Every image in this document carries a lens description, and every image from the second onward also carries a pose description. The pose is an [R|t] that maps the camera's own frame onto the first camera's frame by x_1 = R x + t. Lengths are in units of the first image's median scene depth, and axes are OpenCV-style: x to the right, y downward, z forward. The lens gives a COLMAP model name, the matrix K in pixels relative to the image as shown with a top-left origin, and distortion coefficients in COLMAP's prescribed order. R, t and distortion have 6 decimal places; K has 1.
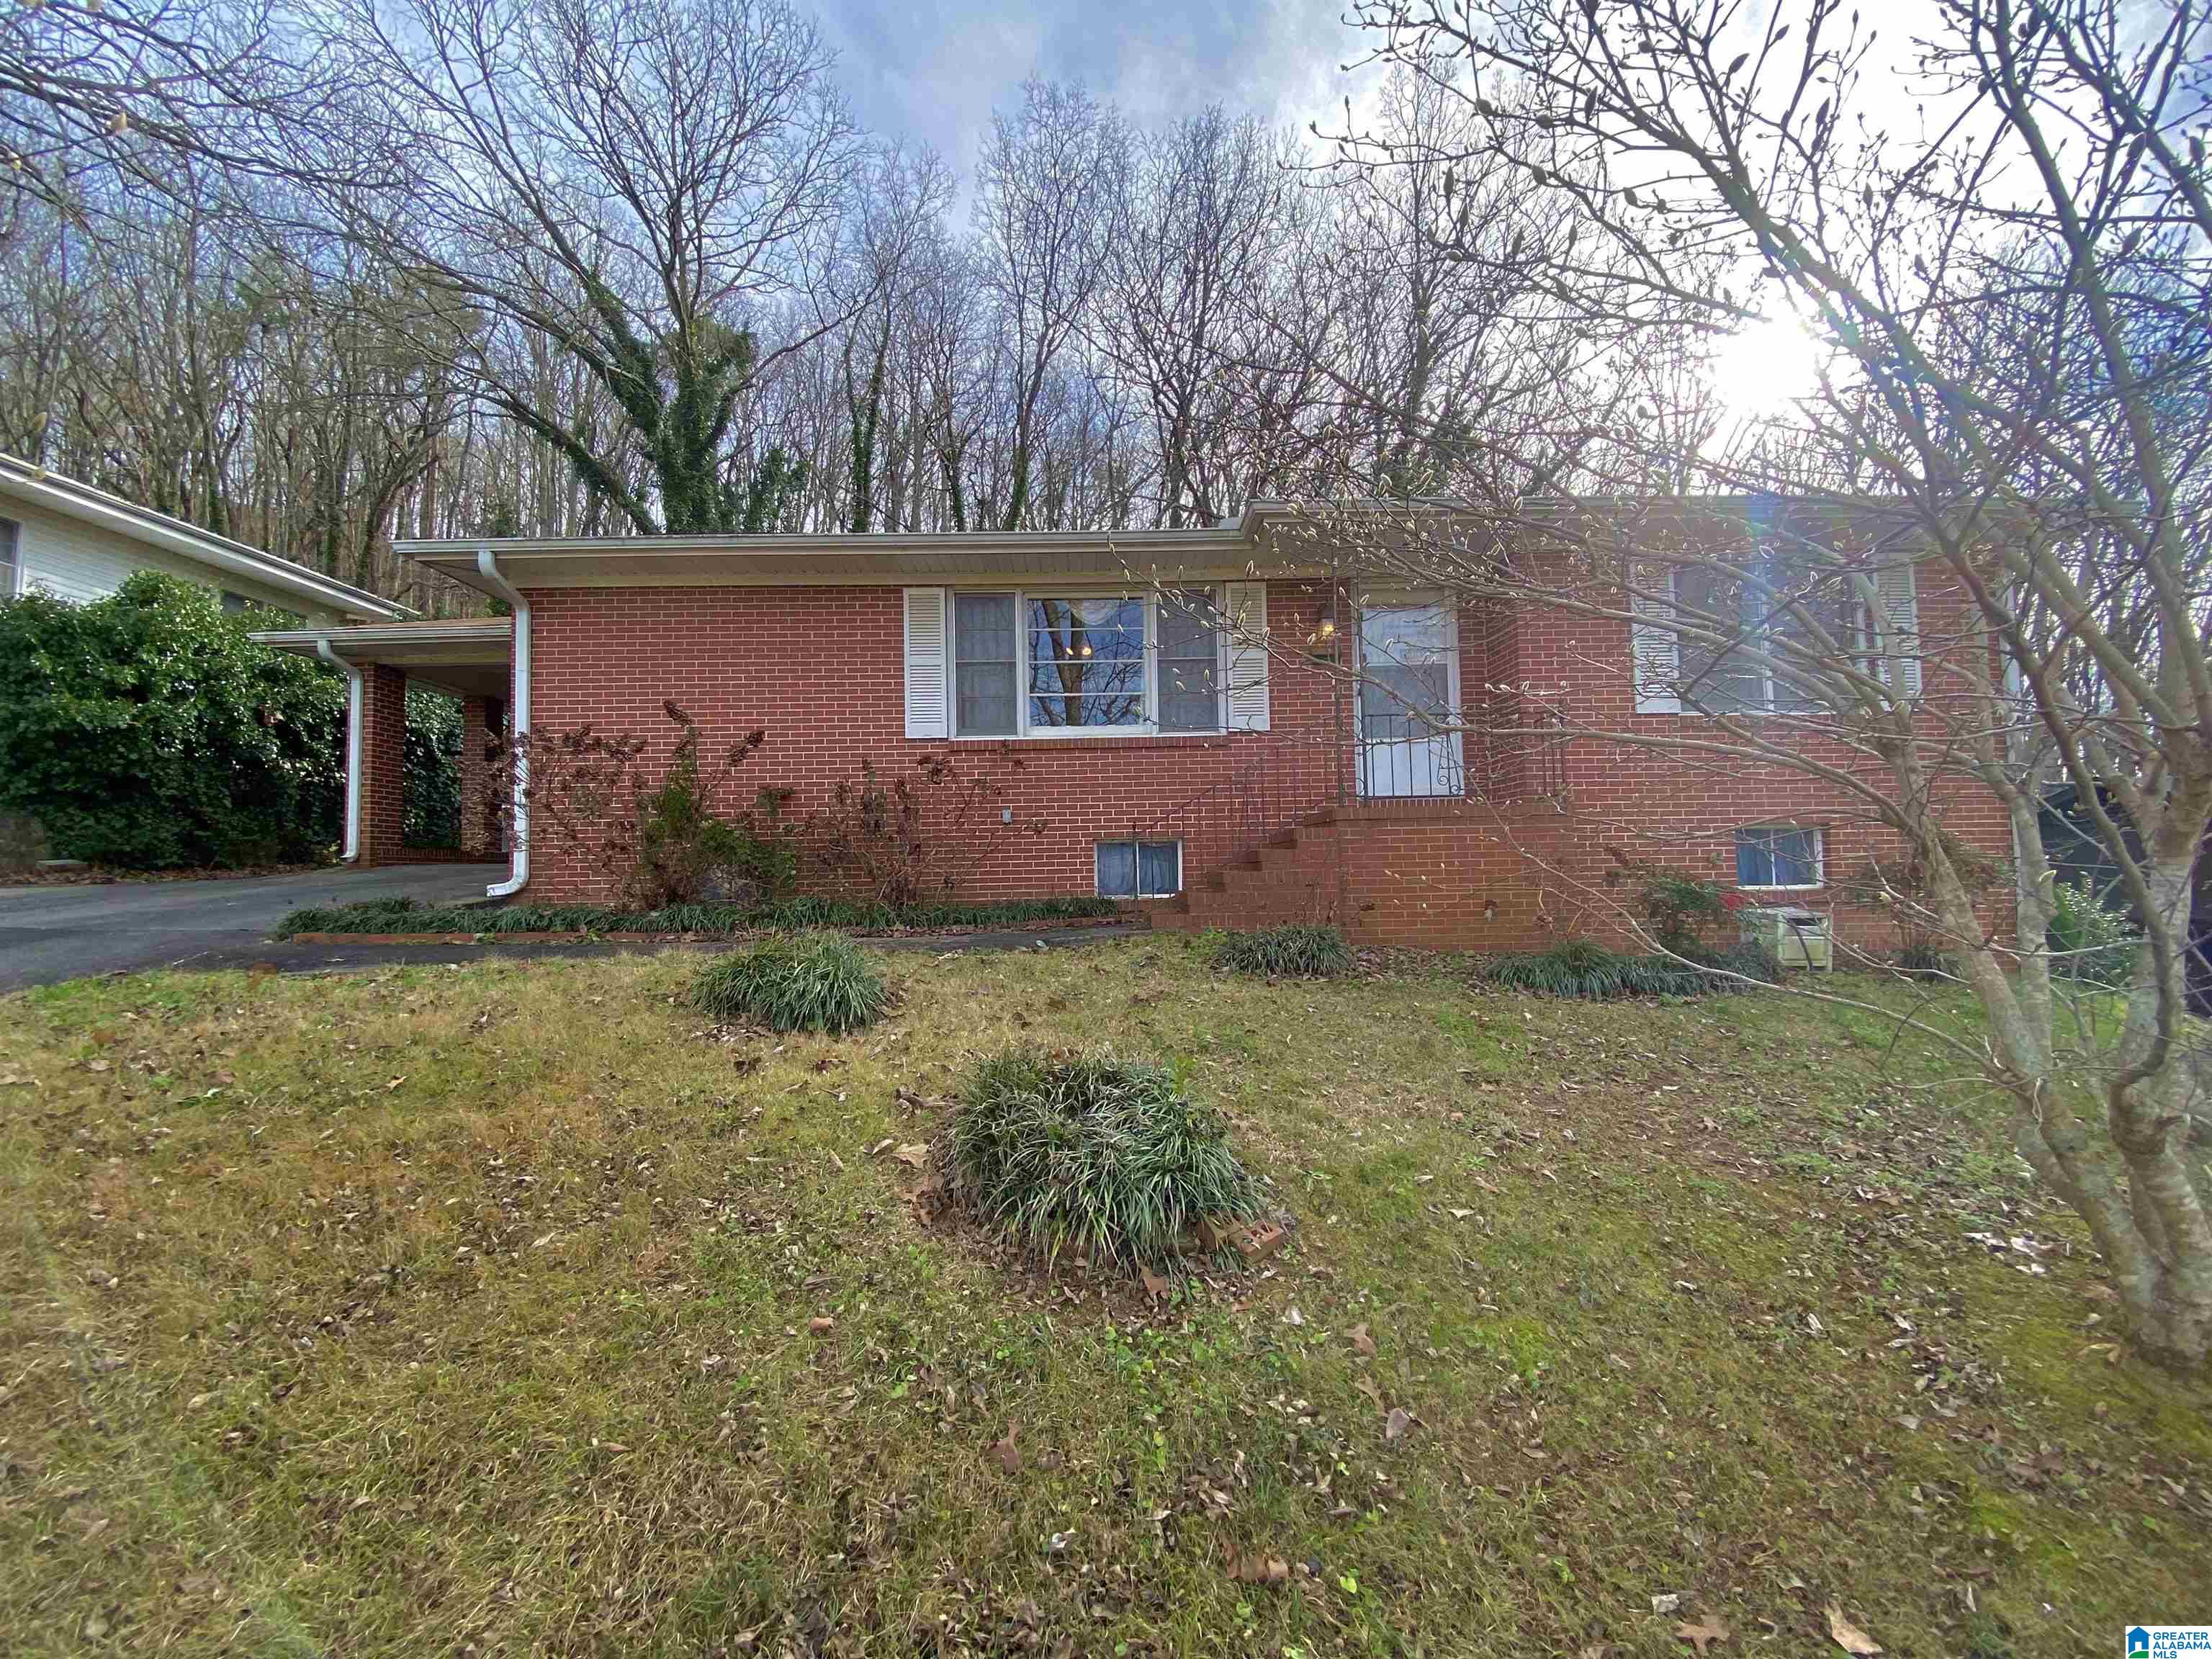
lens RADIAL K [[888.3, 0, 1097.8], [0, 888.3, 823.8], [0, 0, 1]] dist [0.050205, -0.038650]
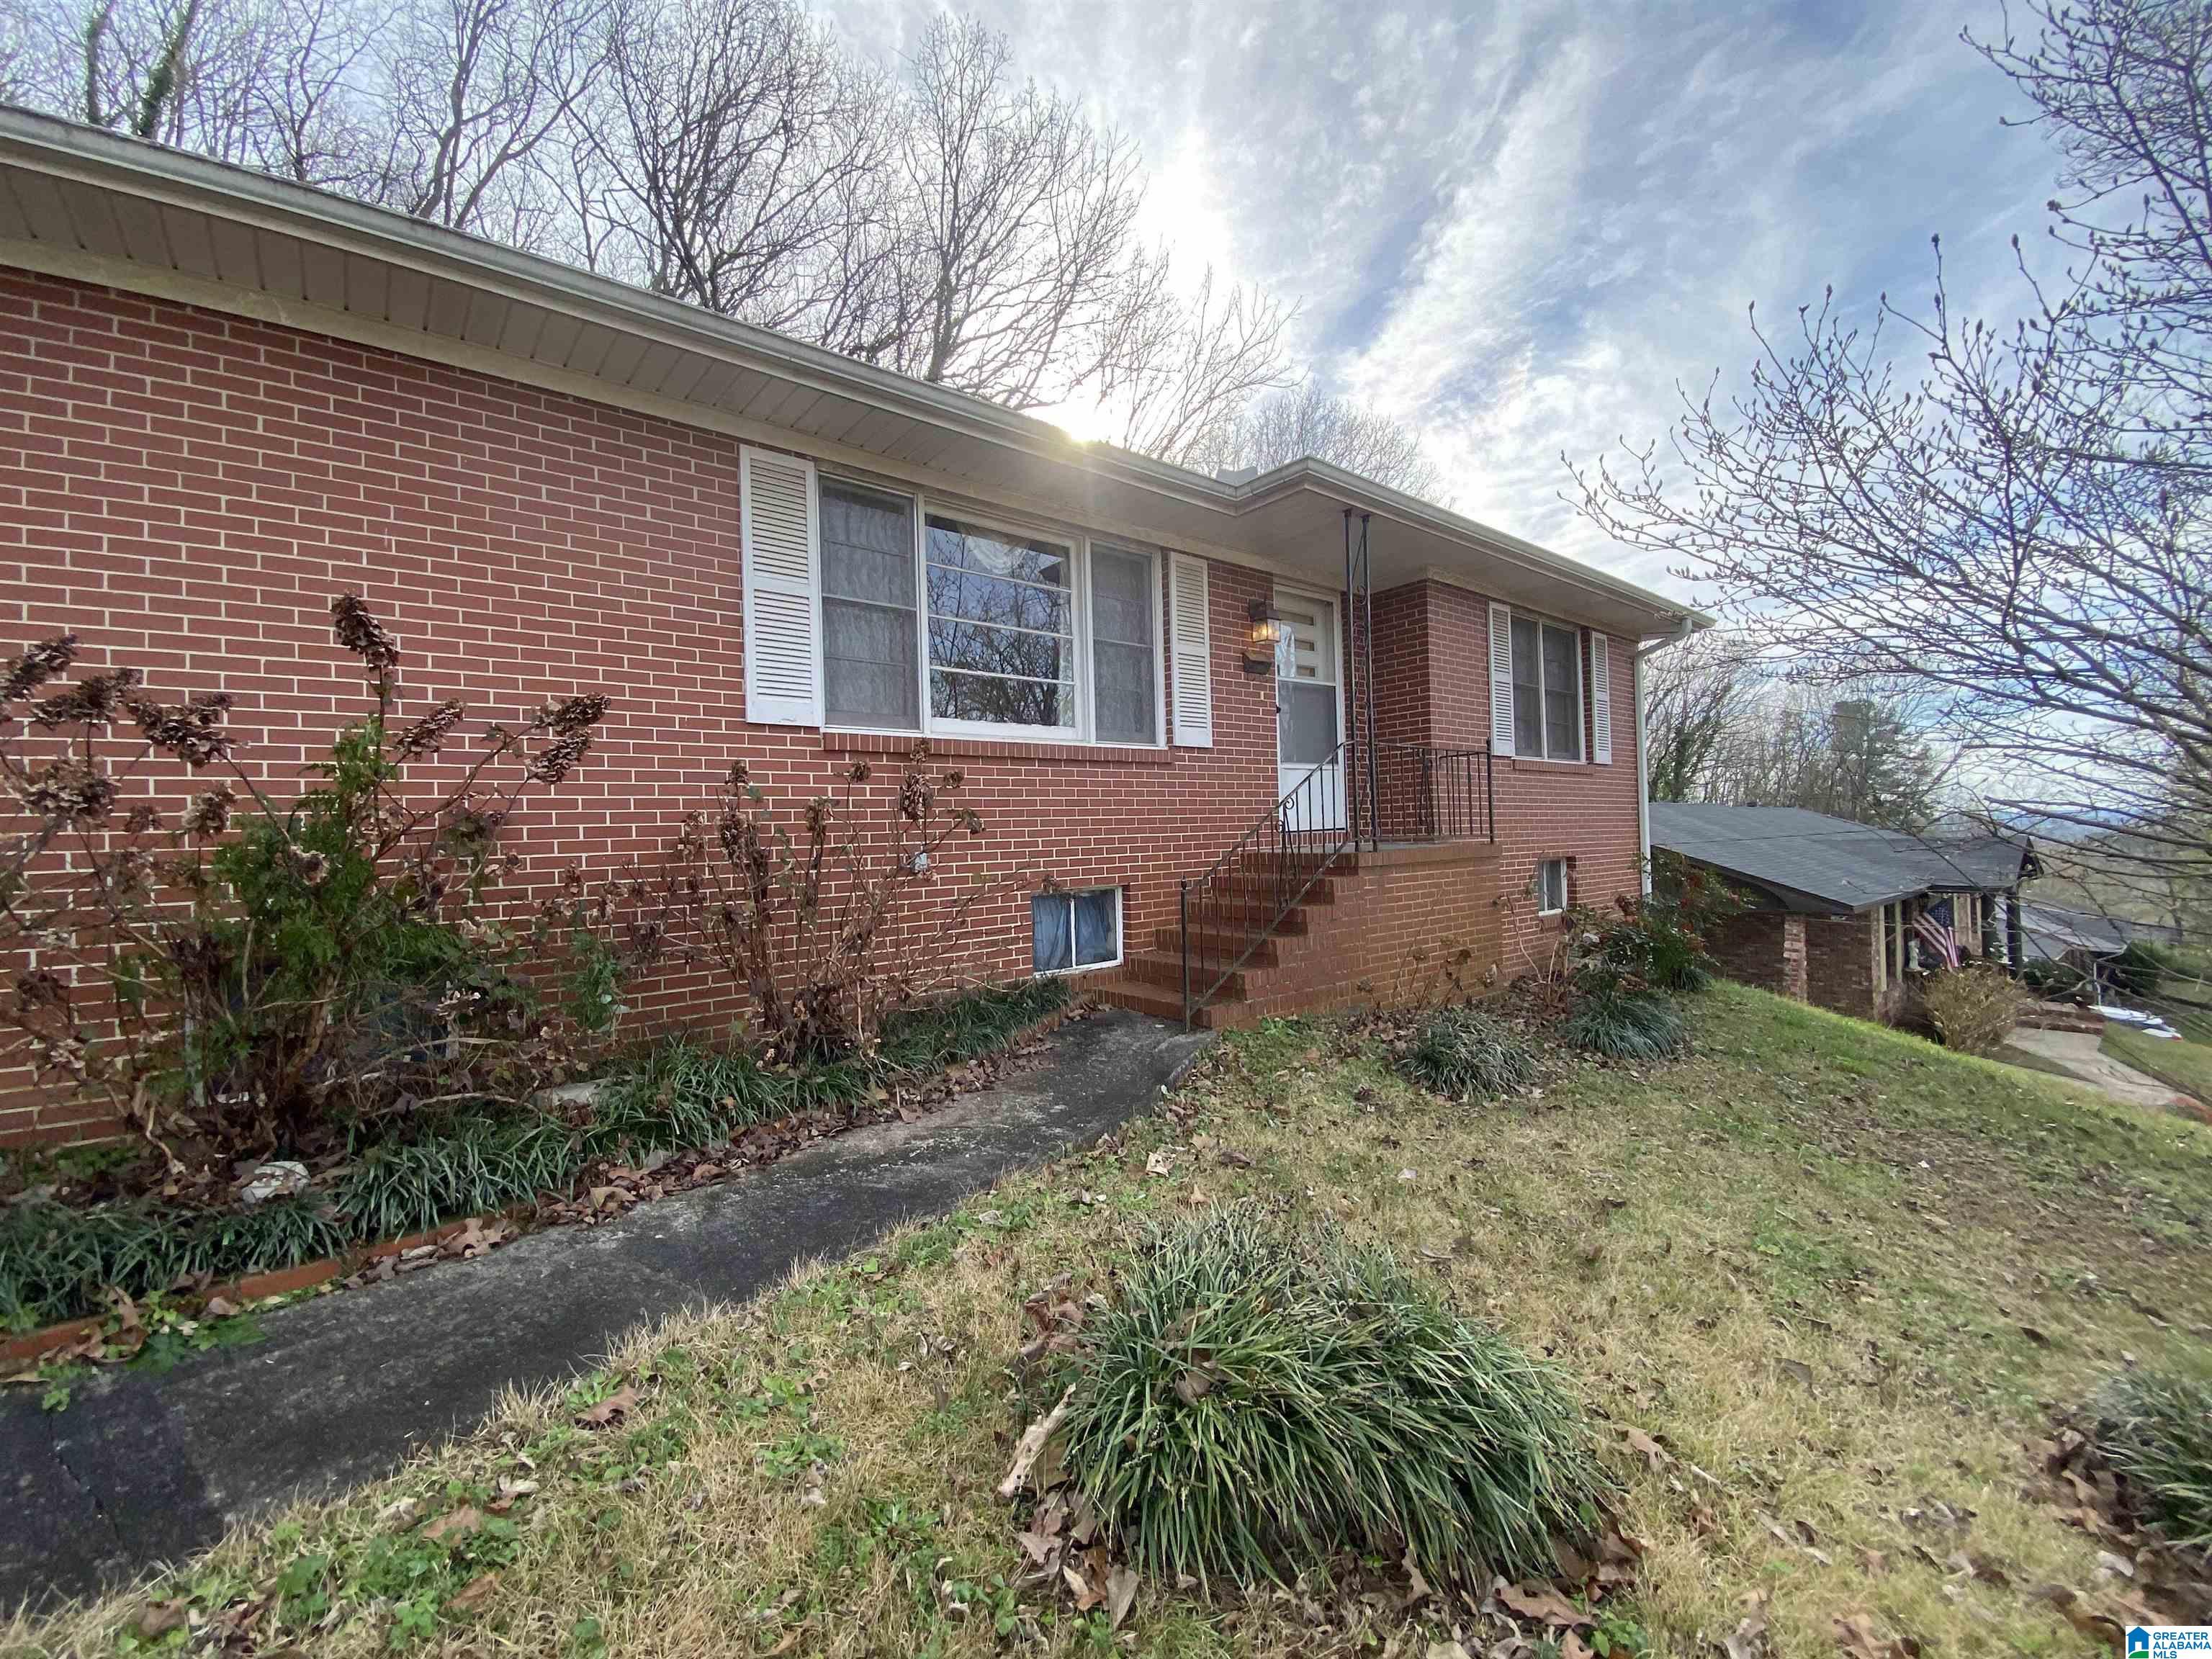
lens RADIAL K [[888.3, 0, 1097.8], [0, 888.3, 823.8], [0, 0, 1]] dist [0.050205, -0.038650]
pose [[0.765060, 0.004315, 0.643944, -0.403168], [-0.020330, 0.999641, 0.017455, -0.046876], [-0.643638, -0.026446, 0.764873, 0.435295]]
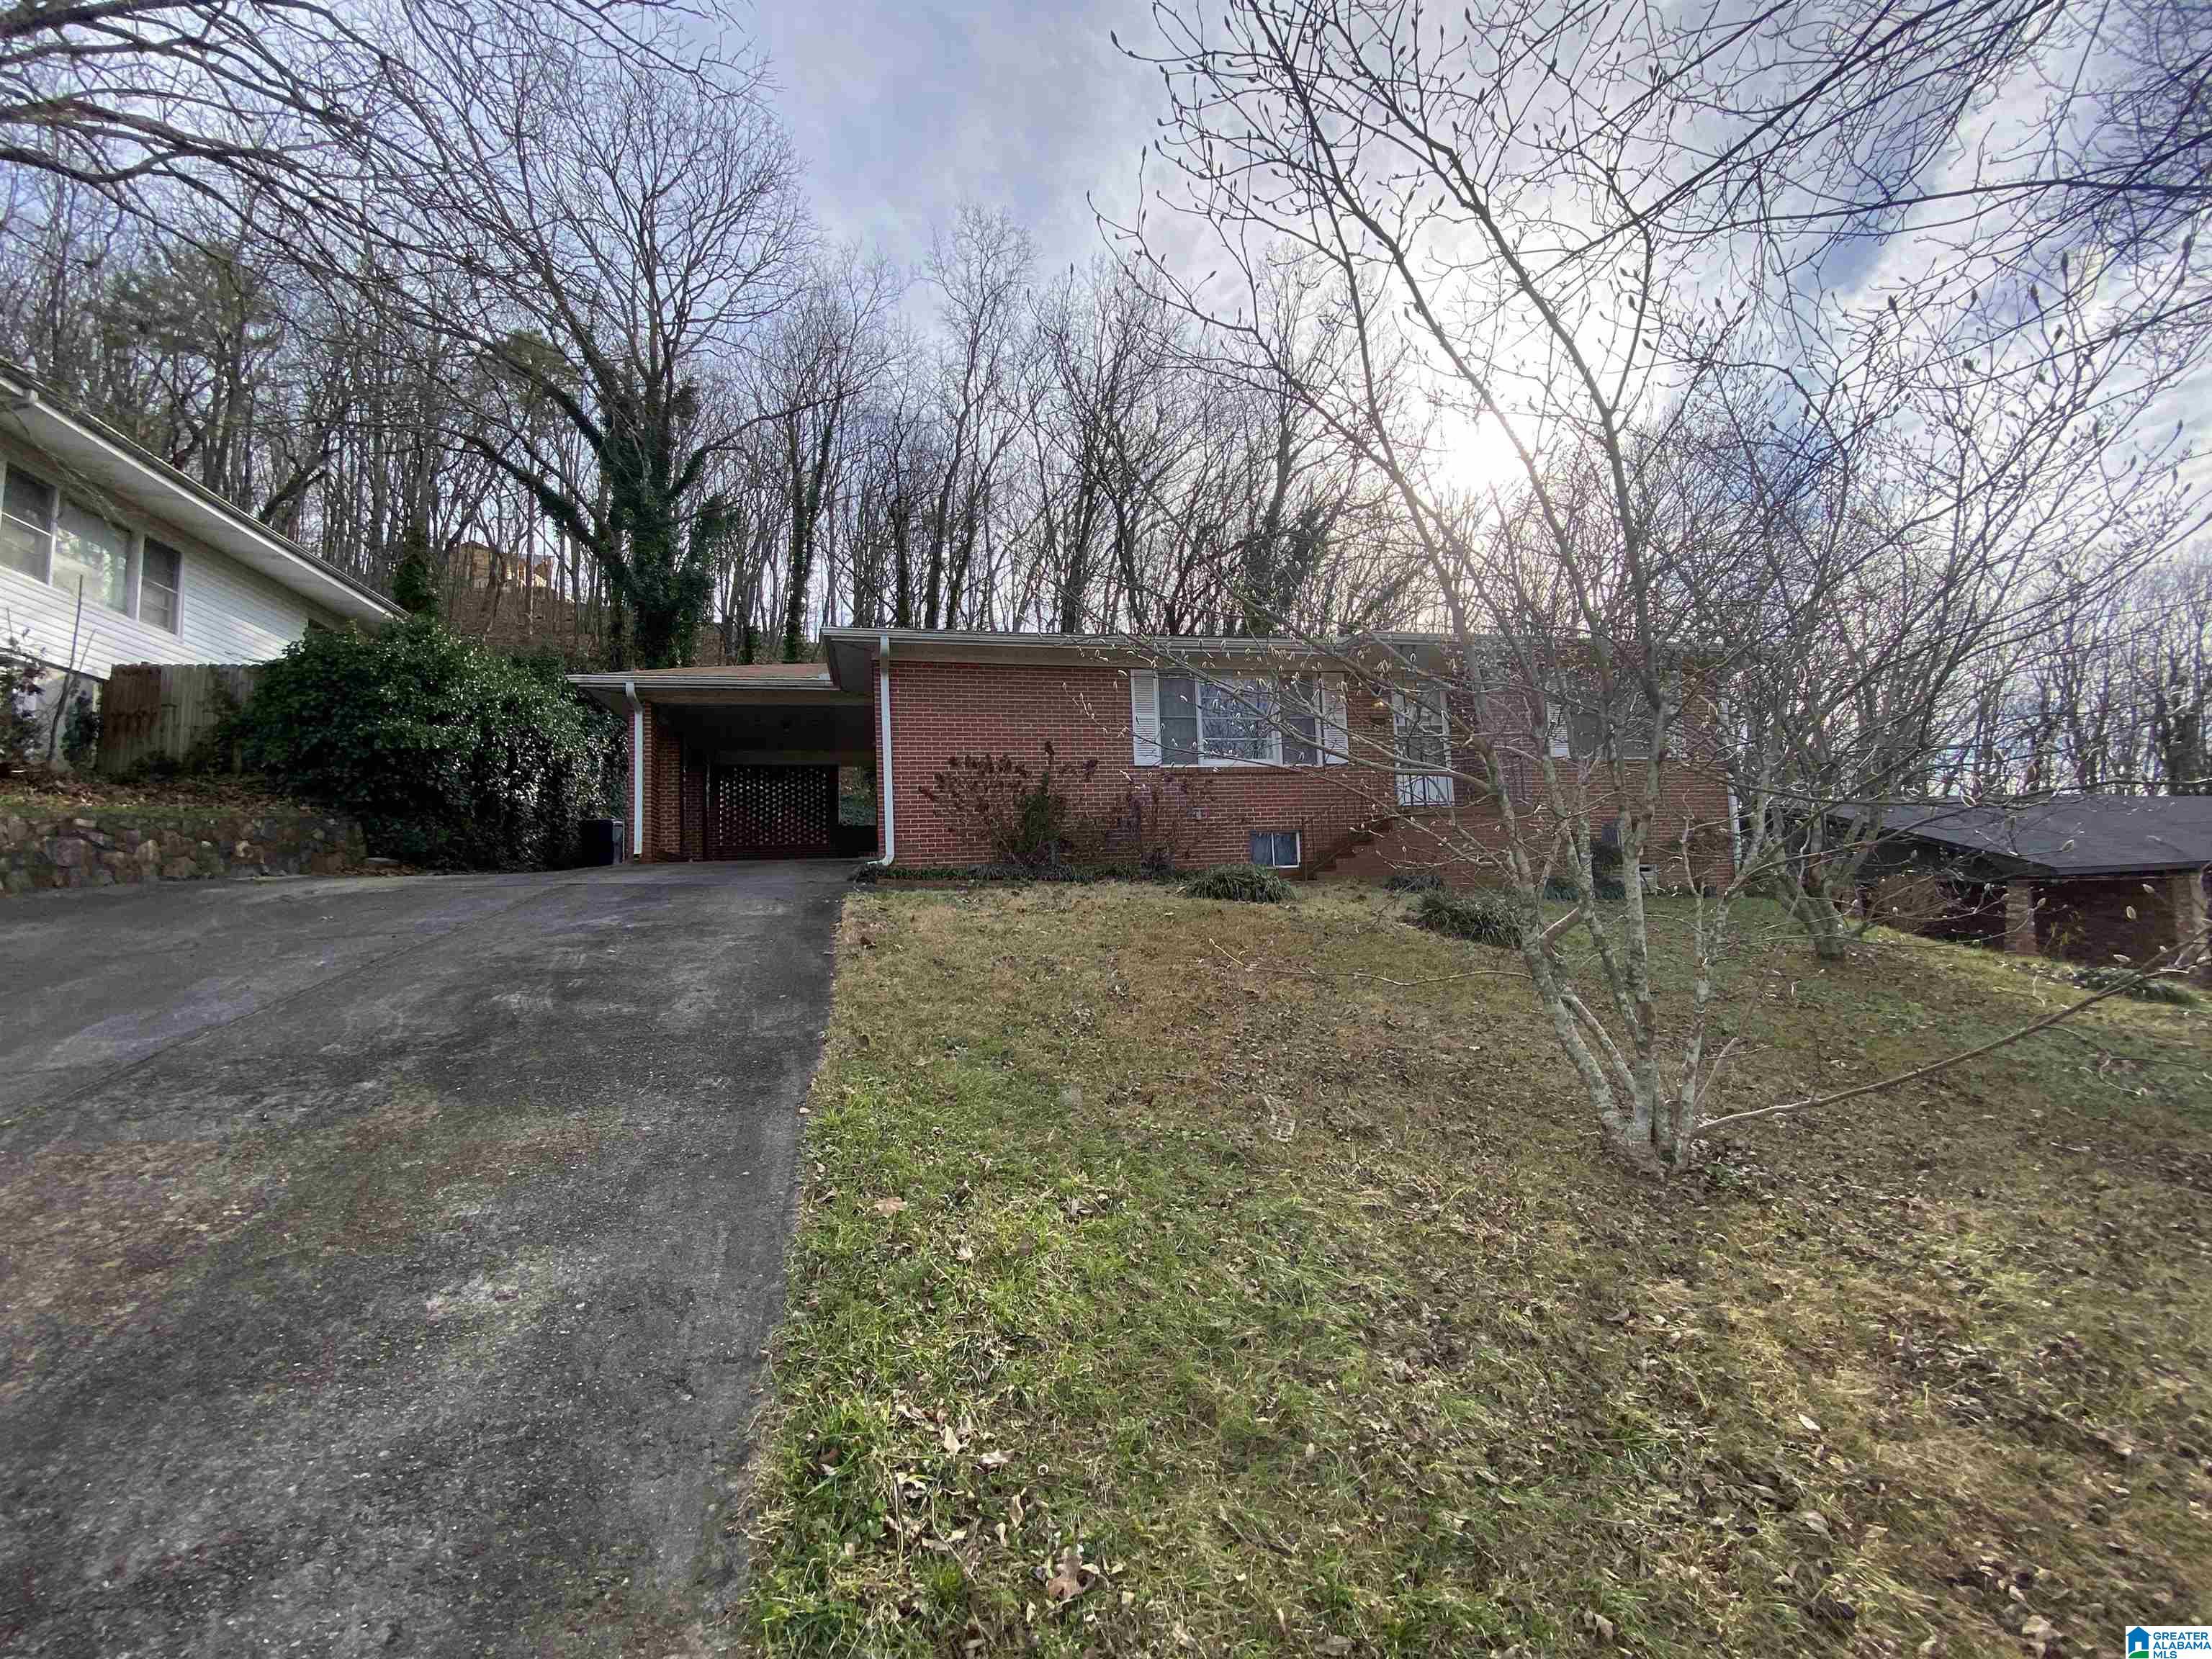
lens RADIAL K [[888.3, 0, 1097.8], [0, 888.3, 823.8], [0, 0, 1]] dist [0.050205, -0.038650]
pose [[0.967202, -0.002983, 0.253989, -0.663146], [0.013318, 0.999151, -0.038981, 0.062901], [-0.253657, 0.041085, 0.966421, -0.458428]]
